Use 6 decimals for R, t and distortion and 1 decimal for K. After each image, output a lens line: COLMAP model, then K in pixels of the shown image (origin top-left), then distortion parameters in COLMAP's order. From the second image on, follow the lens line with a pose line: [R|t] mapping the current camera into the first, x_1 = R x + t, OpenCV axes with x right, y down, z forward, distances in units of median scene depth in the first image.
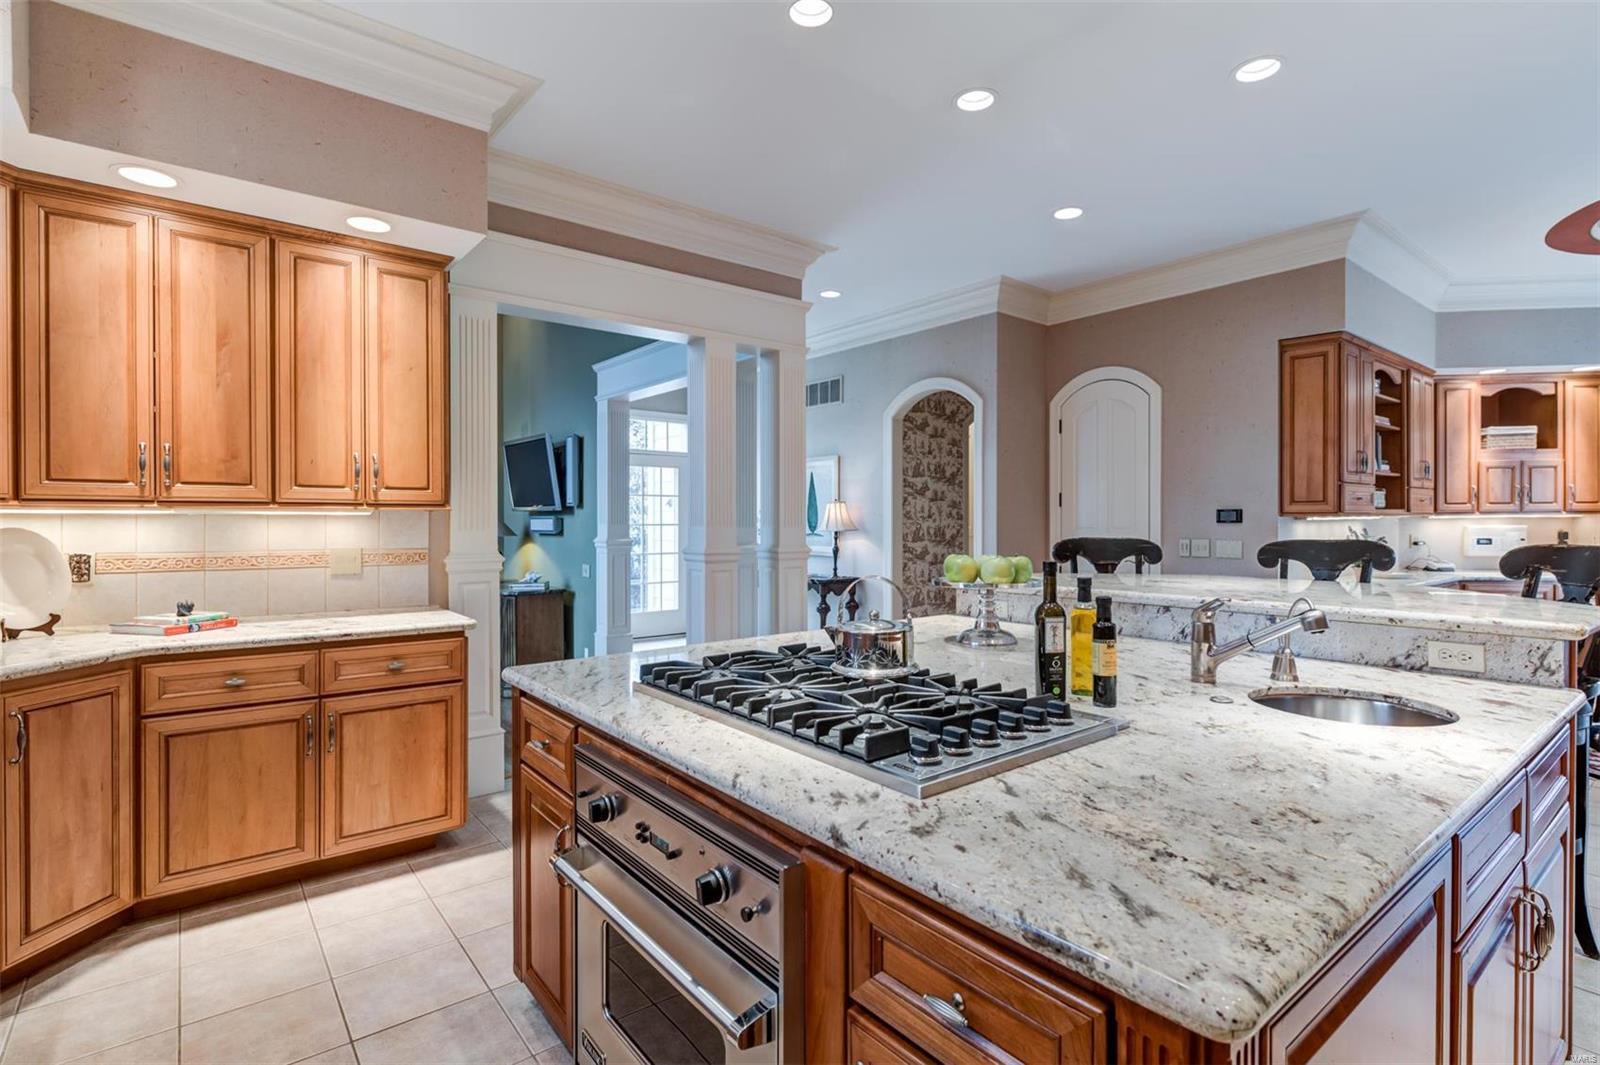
lens RADIAL K [[779.6, 0, 807.1], [0, 779.6, 527.1], [0, 0, 1]] dist [0.000279, 0.001330]
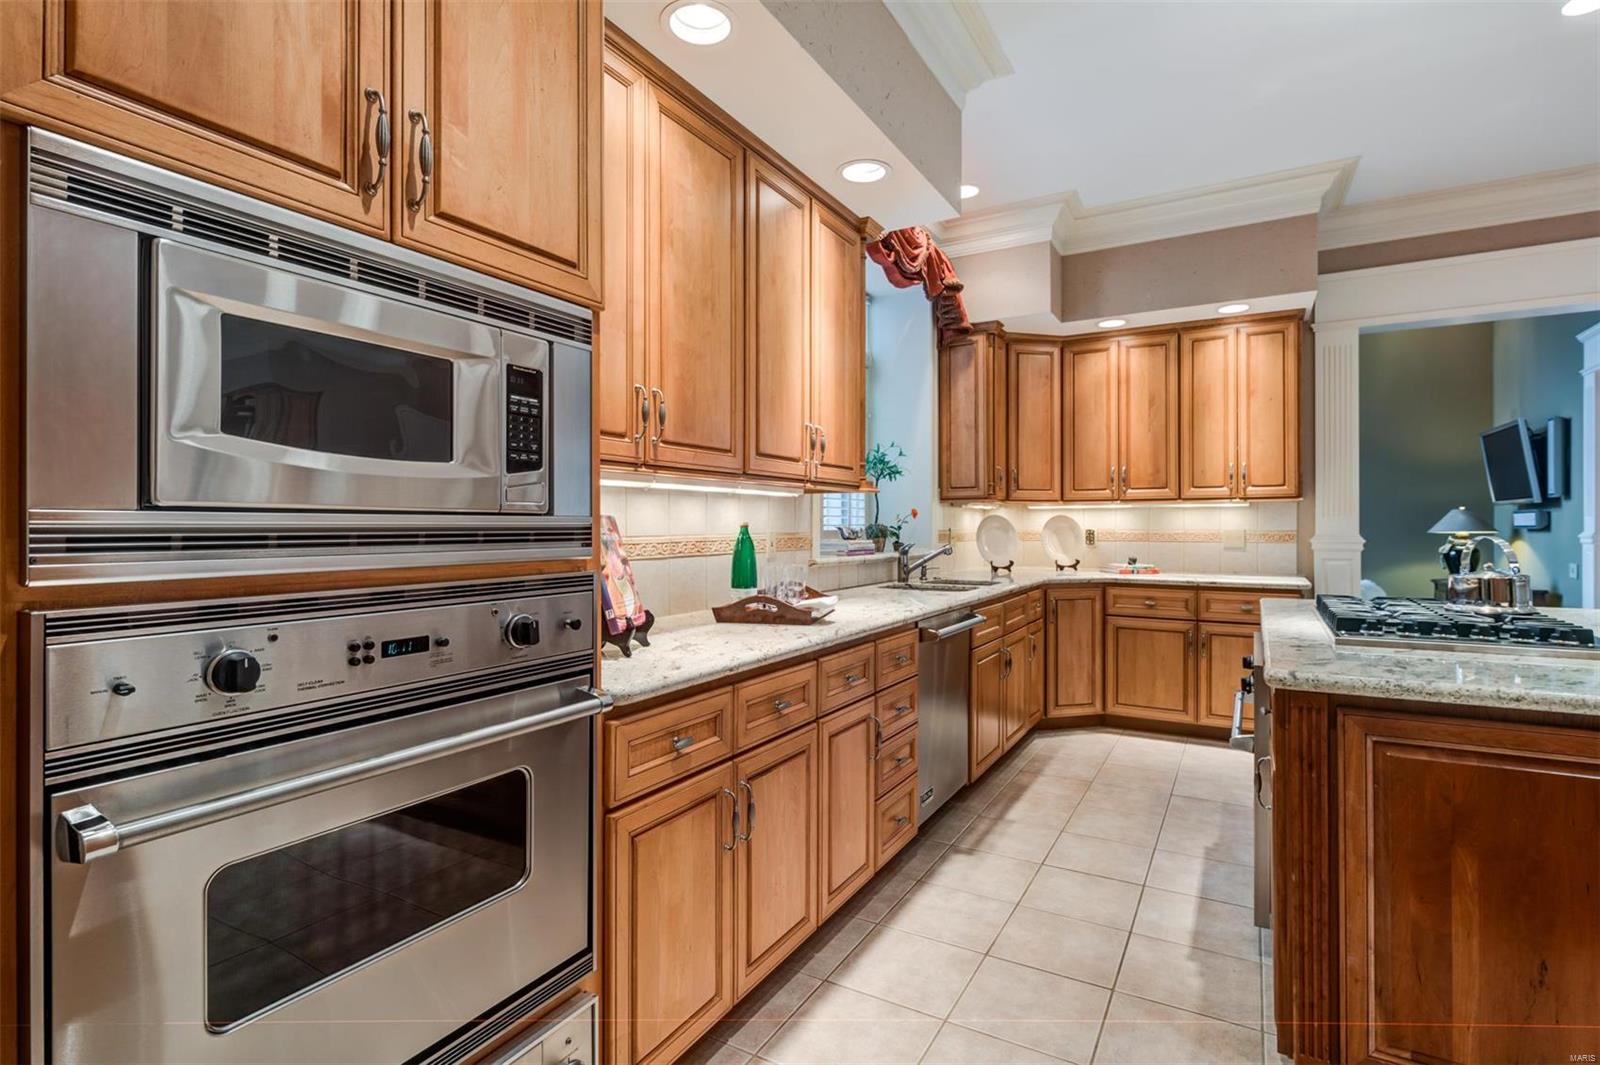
lens RADIAL K [[779.6, 0, 797.2], [0, 779.6, 524.4], [0, 0, 1]] dist [0.000279, 0.001330]
pose [[0.357734, -0.003119, -0.933818, 0.510424], [-0.007133, 0.999956, -0.006073, 0.035534], [0.933796, 0.008833, 0.357696, -0.293090]]
